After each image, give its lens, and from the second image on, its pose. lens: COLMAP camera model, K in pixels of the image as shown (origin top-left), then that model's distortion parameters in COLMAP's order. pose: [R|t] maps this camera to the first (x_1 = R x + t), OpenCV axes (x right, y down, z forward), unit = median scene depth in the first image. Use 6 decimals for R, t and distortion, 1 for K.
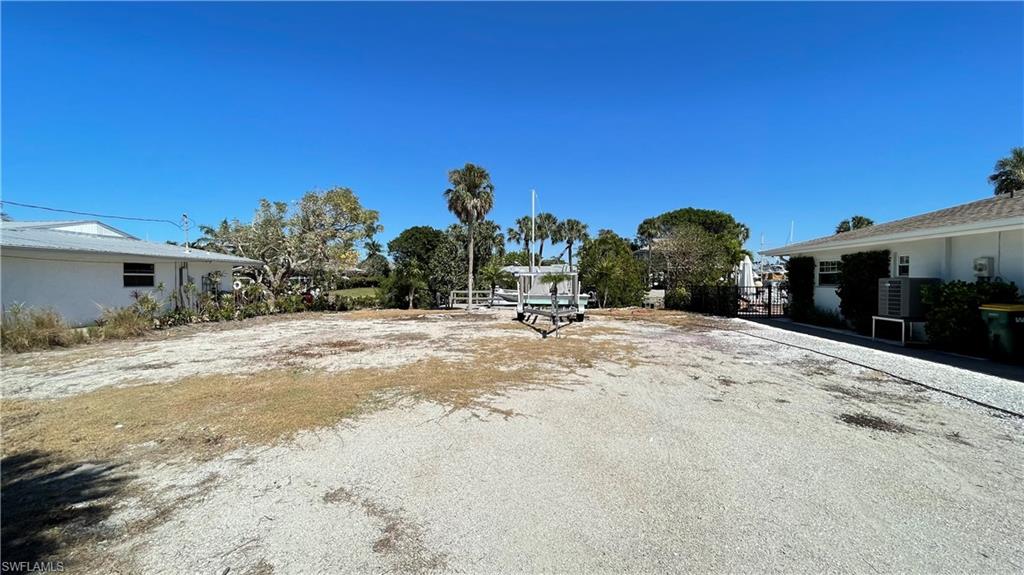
lens RADIAL K [[421.7, 0, 510.2], [0, 421.7, 286.1], [0, 0, 1]] dist [-0.009511, -0.000021]
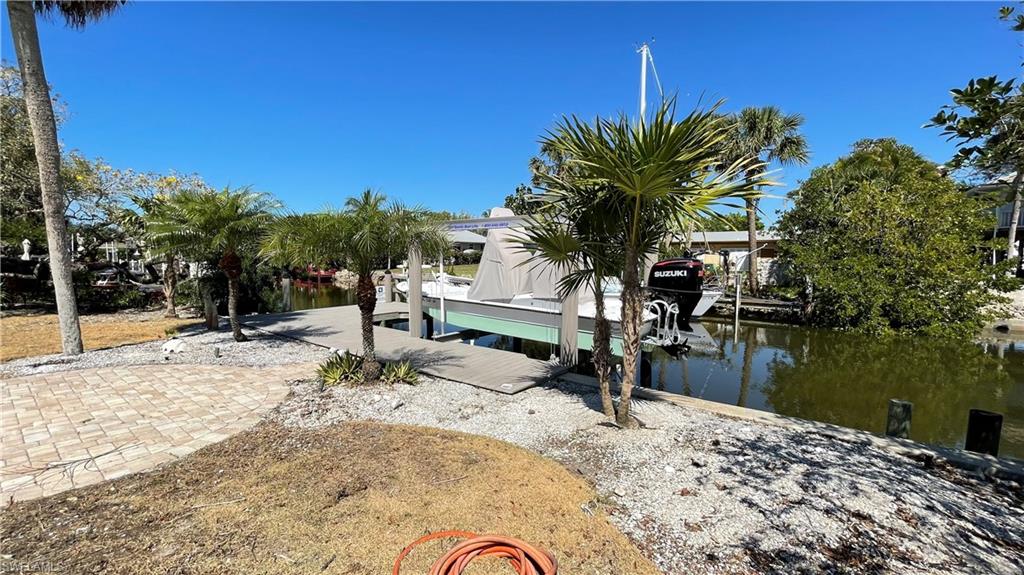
lens RADIAL K [[421.7, 0, 508.6], [0, 421.7, 290.9], [0, 0, 1]] dist [-0.009511, -0.000021]
pose [[0.856405, 0.054694, -0.513399, 0.147944], [-0.020483, 0.997189, 0.072067, -0.004190], [0.515898, -0.051202, 0.855119, 0.472470]]
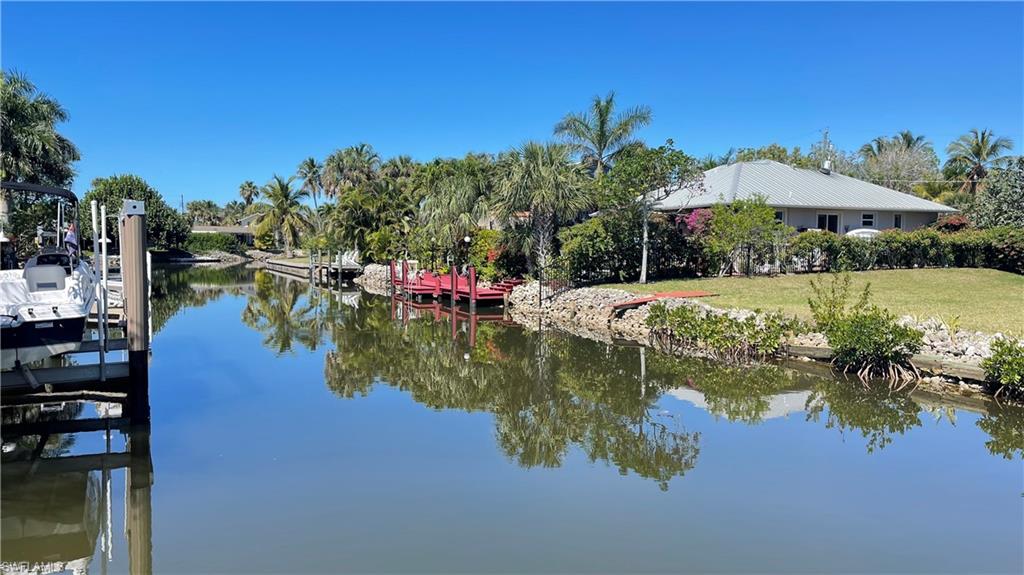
lens RADIAL K [[791.1, 0, 508.4], [0, 791.1, 284.1], [0, 0, 1]] dist [0.035291, -0.038919]
pose [[0.546498, 0.053676, -0.835738, -0.085886], [-0.025145, 0.998546, 0.047690, -0.005768], [0.837083, -0.005048, 0.547053, 0.694198]]
